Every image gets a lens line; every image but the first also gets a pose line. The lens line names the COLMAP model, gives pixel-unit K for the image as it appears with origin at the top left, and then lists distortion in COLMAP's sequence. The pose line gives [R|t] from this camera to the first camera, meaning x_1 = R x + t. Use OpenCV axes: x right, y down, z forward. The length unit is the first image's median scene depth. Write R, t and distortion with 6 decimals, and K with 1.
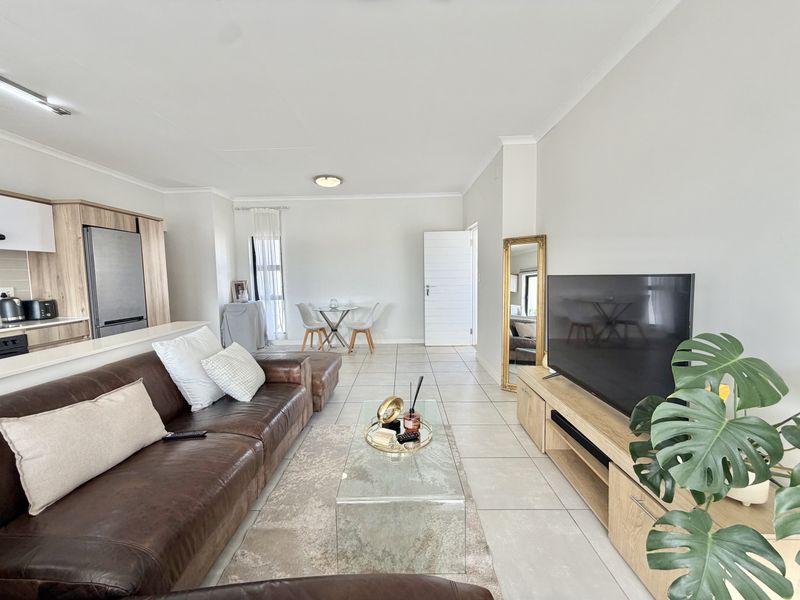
lens RADIAL K [[320.2, 0, 397.4], [0, 320.2, 299.2], [0, 0, 1]] dist [-0.001694, 0.001225]
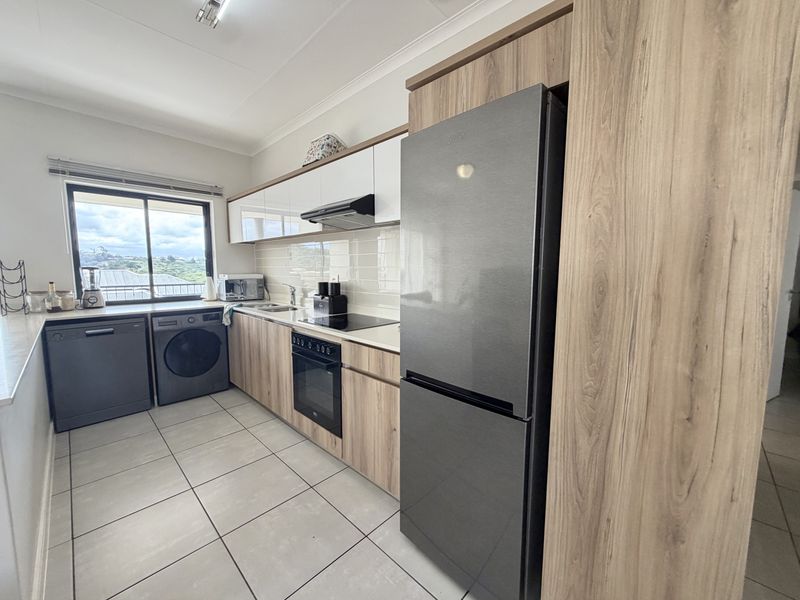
lens RADIAL K [[320.2, 0, 397.5], [0, 320.2, 298.6], [0, 0, 1]] dist [-0.001694, 0.001225]
pose [[-0.683305, 0.091075, -0.724431, -0.570421], [-0.043199, 0.985409, 0.164632, -0.082938], [0.728854, 0.143789, -0.669400, 1.170731]]
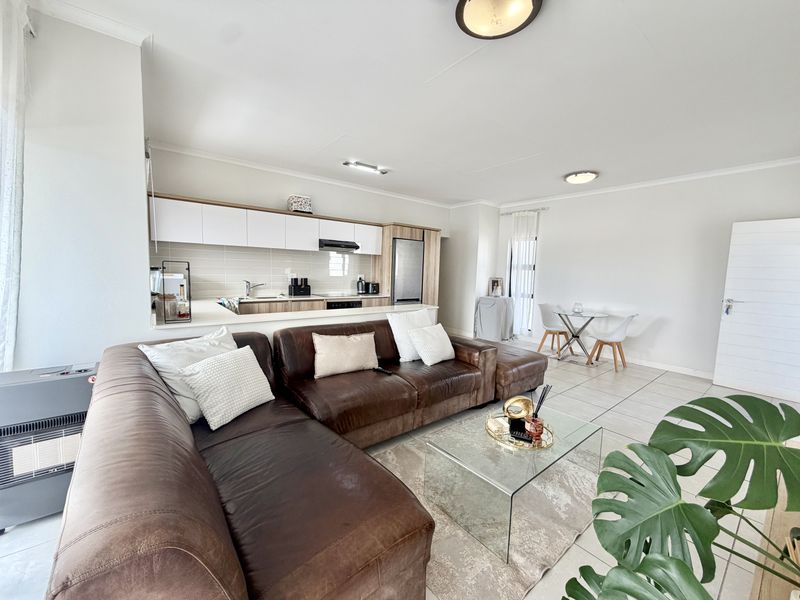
lens RADIAL K [[320.2, 0, 396.5], [0, 320.2, 300.2], [0, 0, 1]] dist [-0.001694, 0.001225]
pose [[0.629826, 0.108953, -0.769057, 0.269540], [-0.100258, 0.993234, 0.058605, -0.015315], [0.770238, 0.040194, 0.636488, 0.000995]]
